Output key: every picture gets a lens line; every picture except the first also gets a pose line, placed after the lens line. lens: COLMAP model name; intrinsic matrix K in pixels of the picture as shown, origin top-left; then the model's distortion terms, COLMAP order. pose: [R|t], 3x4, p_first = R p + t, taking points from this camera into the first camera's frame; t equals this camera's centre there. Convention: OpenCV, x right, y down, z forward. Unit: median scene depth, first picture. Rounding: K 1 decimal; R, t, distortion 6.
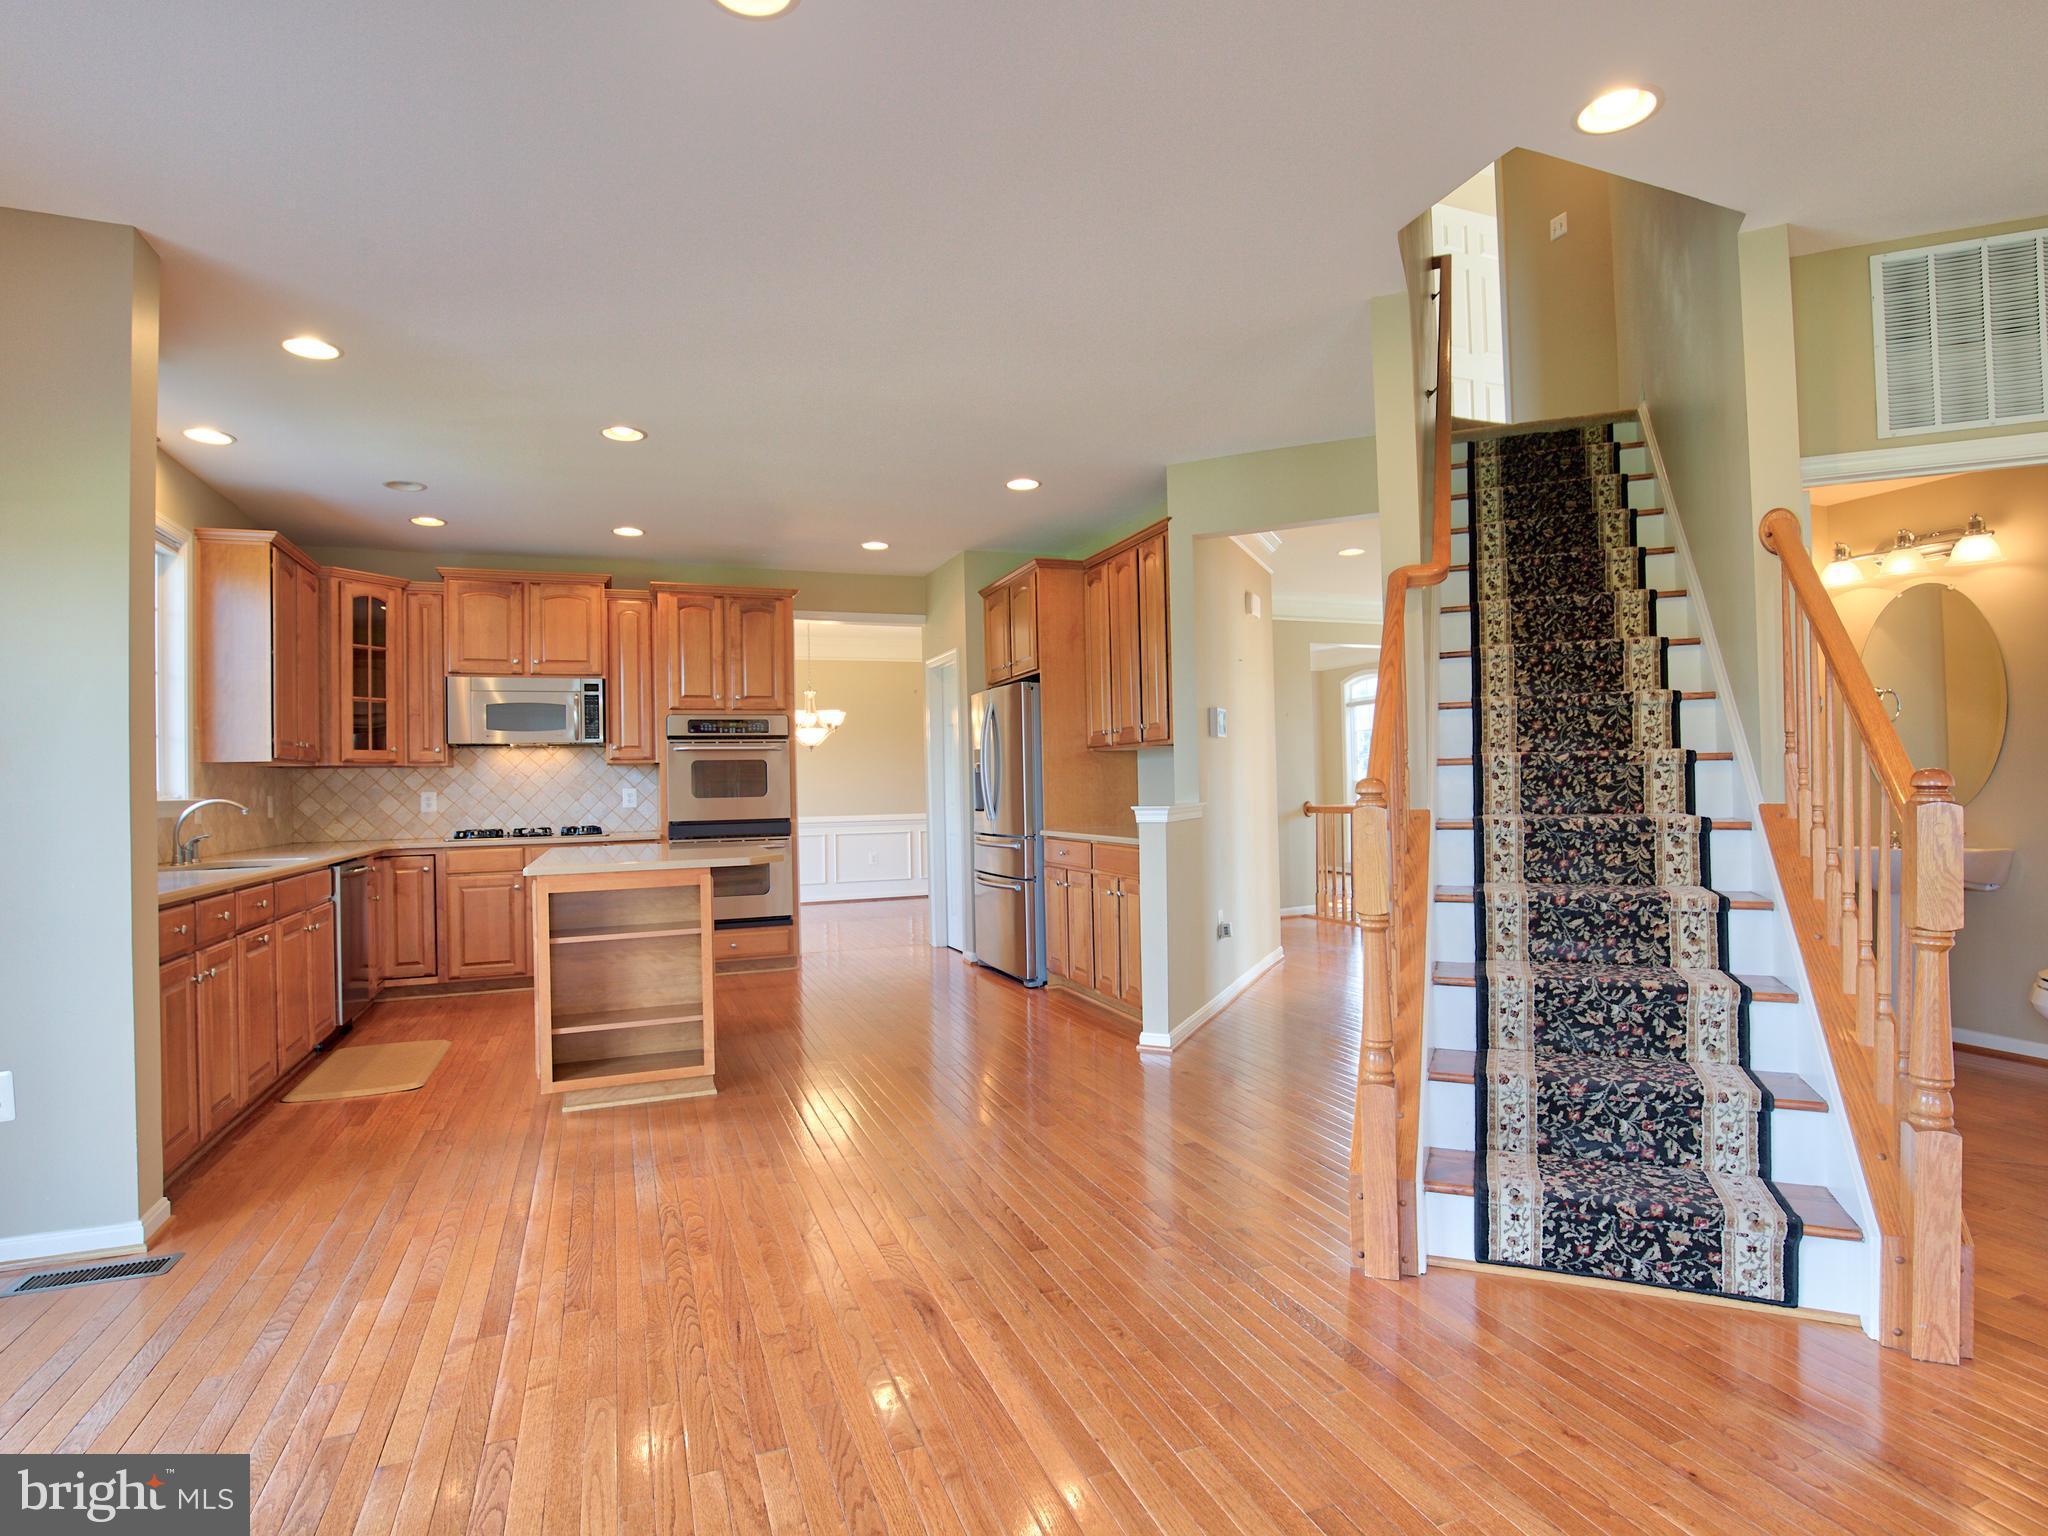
lens RADIAL K [[1057.0, 0, 1024.0], [0, 1057.0, 768.0], [0, 0, 1]] dist [-0.030447, 0.001656]
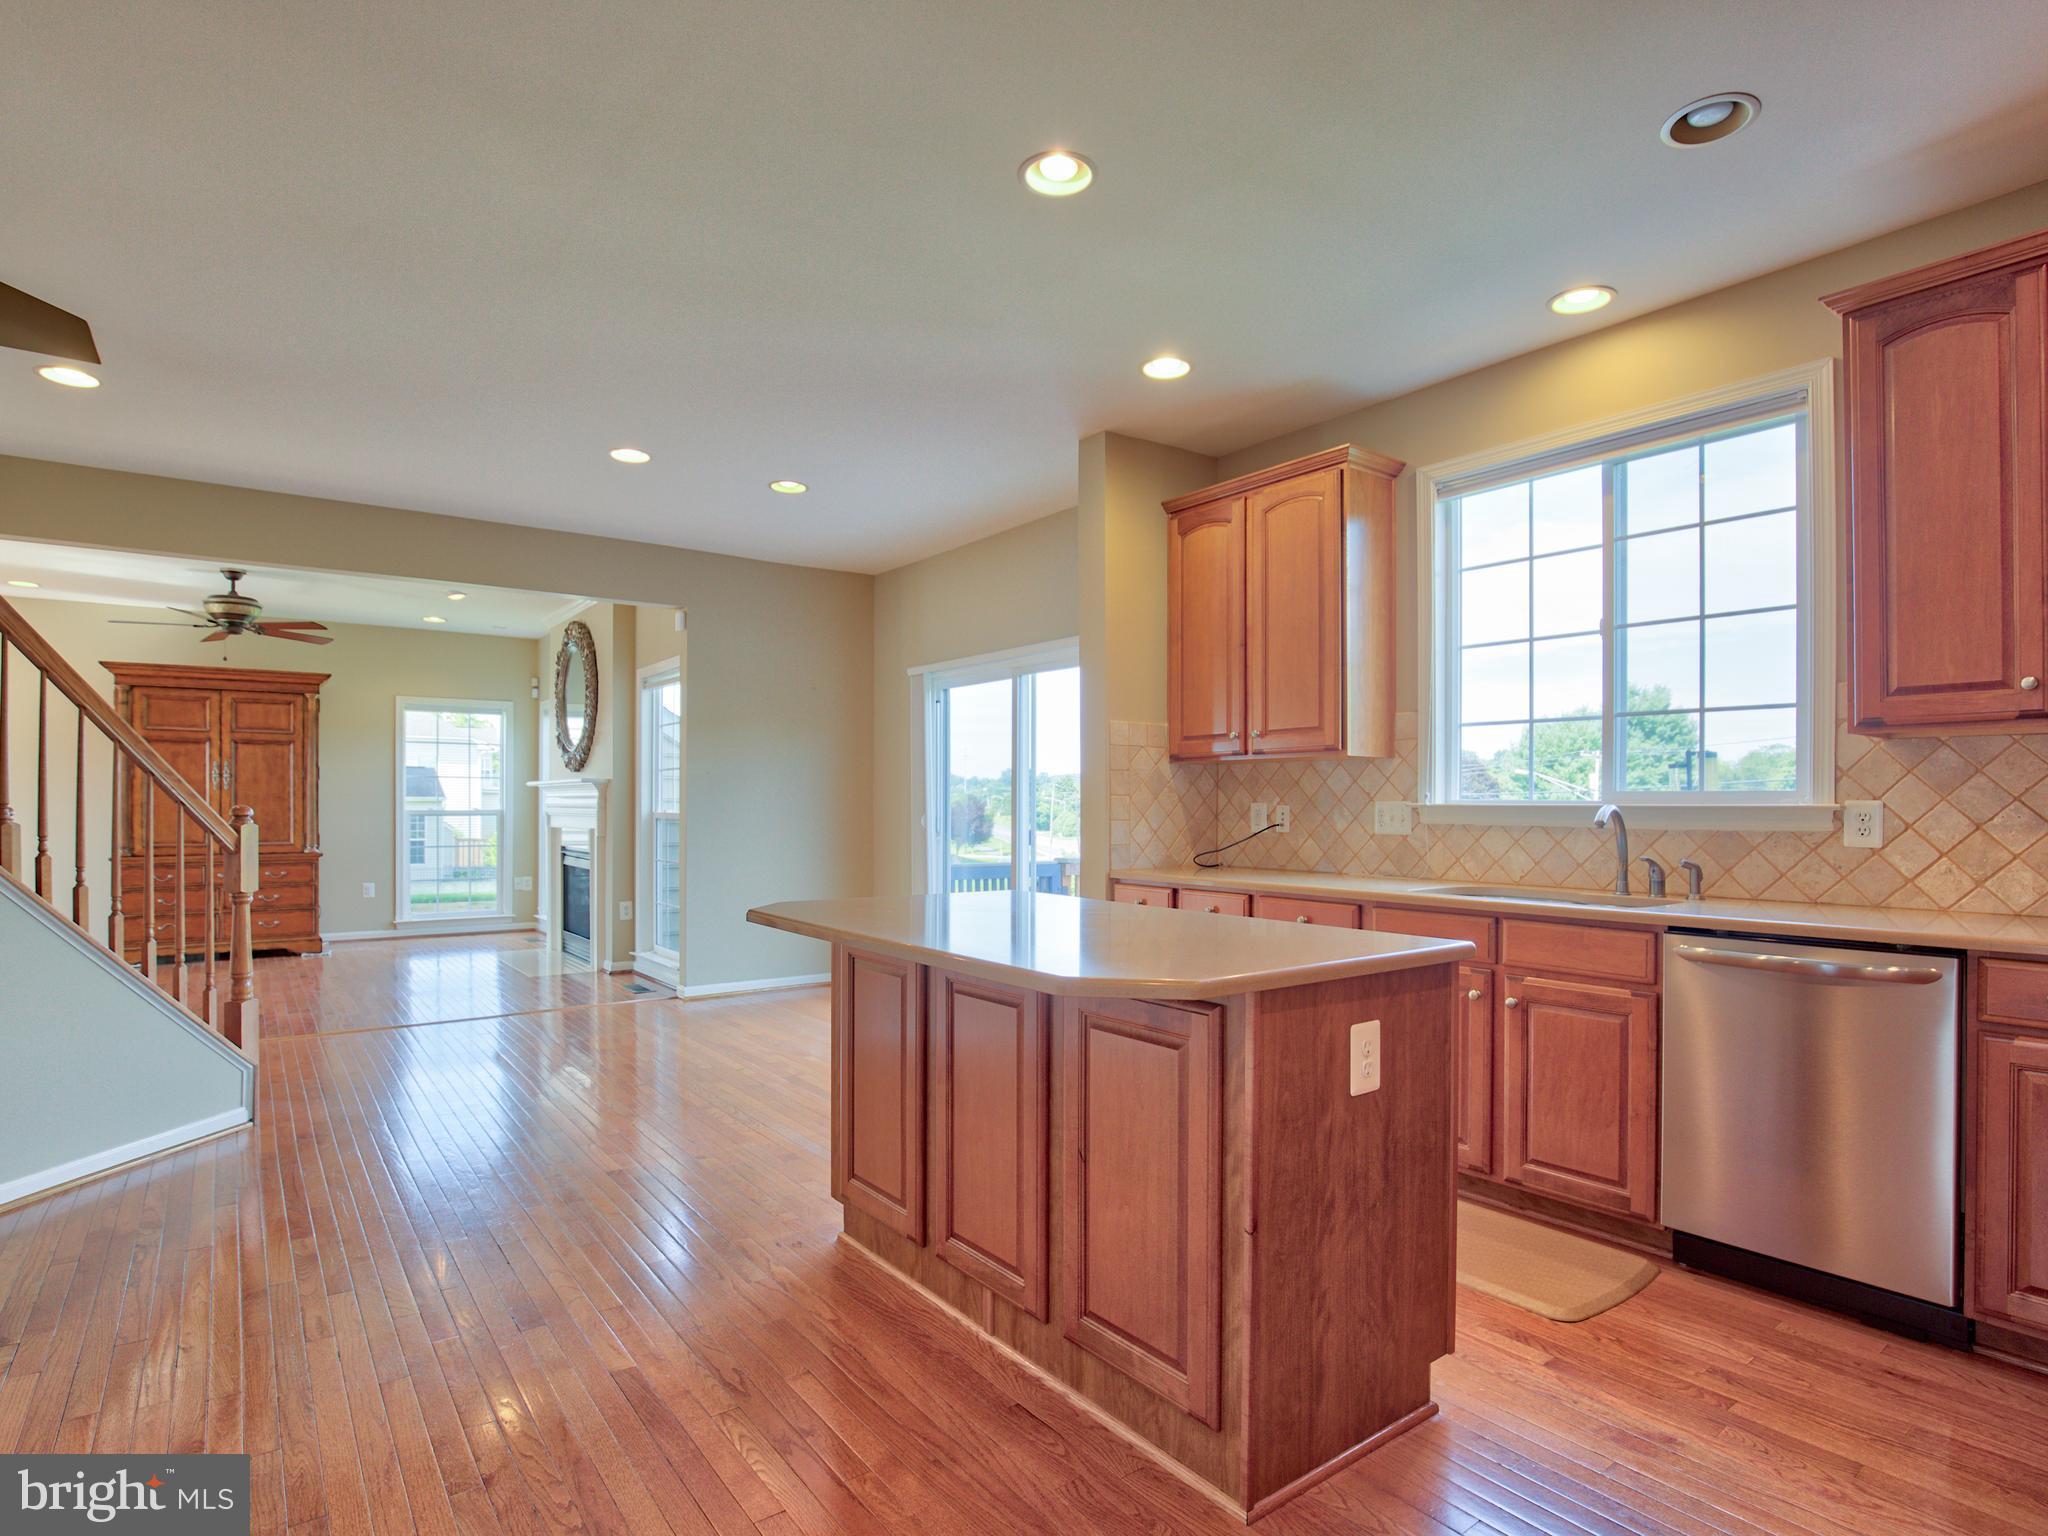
lens RADIAL K [[1085.1, 0, 1024.1], [0, 1085.1, 806.6], [0, 0, 1]] dist [-0.027136, 0.001212]
pose [[-0.966202, 0.019197, -0.257069, -0.148820], [0.022282, 0.999710, -0.009092, 0.020080], [0.256820, -0.014513, -0.966350, 1.110872]]
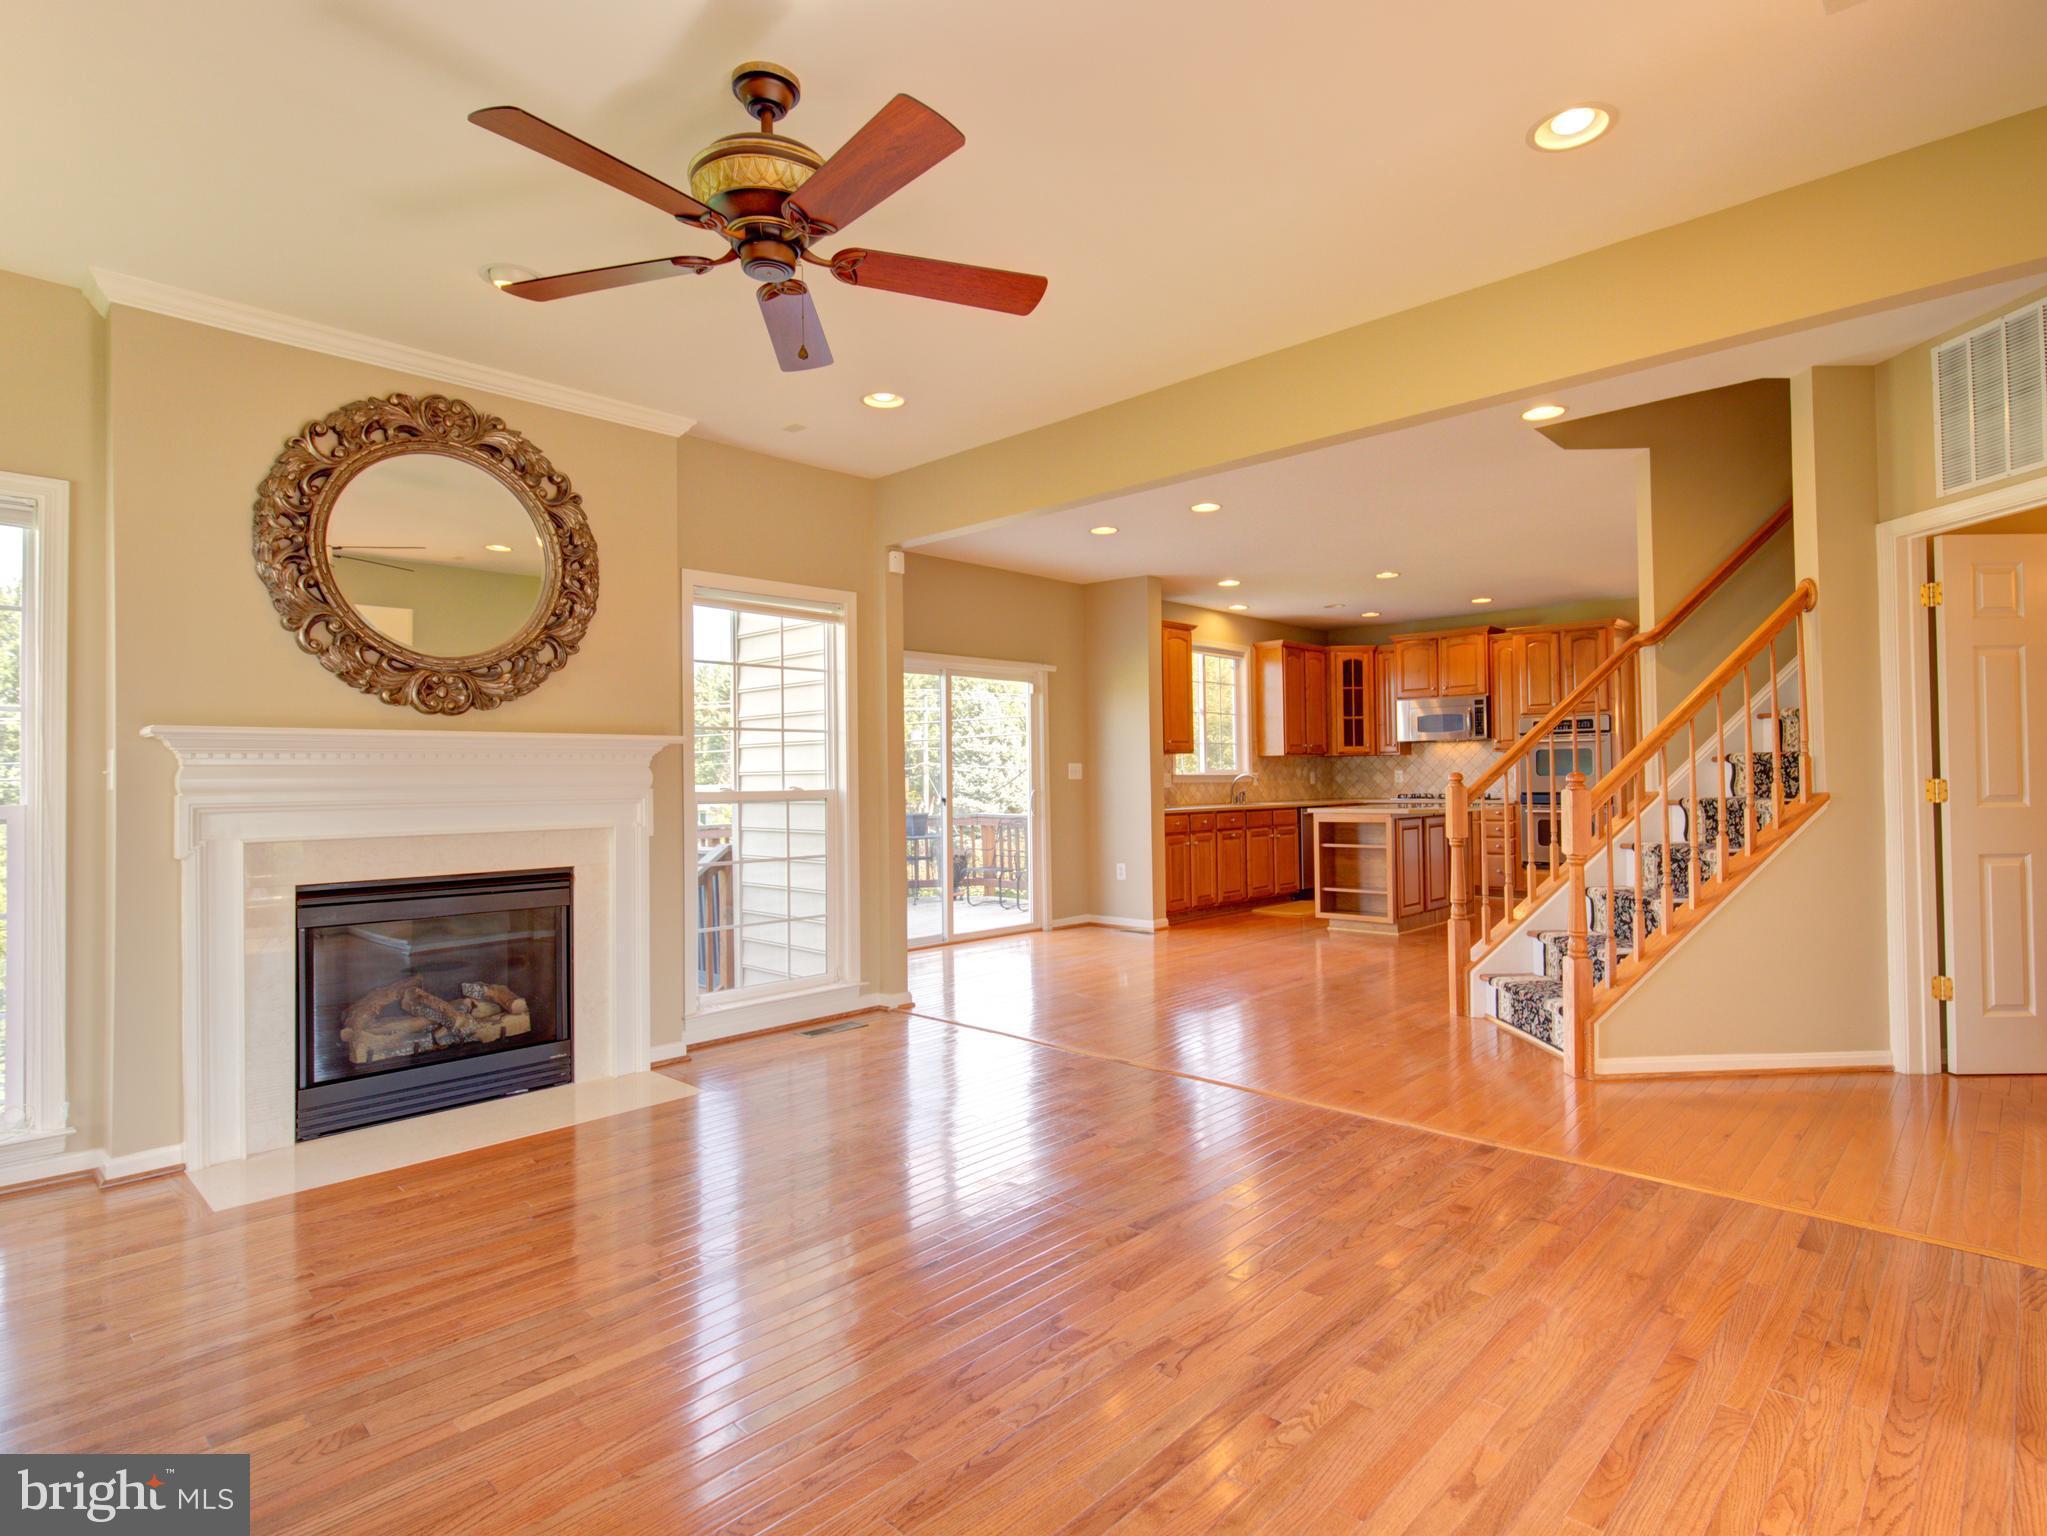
lens RADIAL K [[1056.4, 0, 1023.5], [0, 1056.4, 768.0], [0, 0, 1]] dist [-0.030447, 0.001656]
pose [[0.421927, 0.006966, -0.906603, 0.707812], [0.018293, 0.999701, 0.016195, -0.018754], [0.906445, -0.023418, 0.421674, -0.241238]]
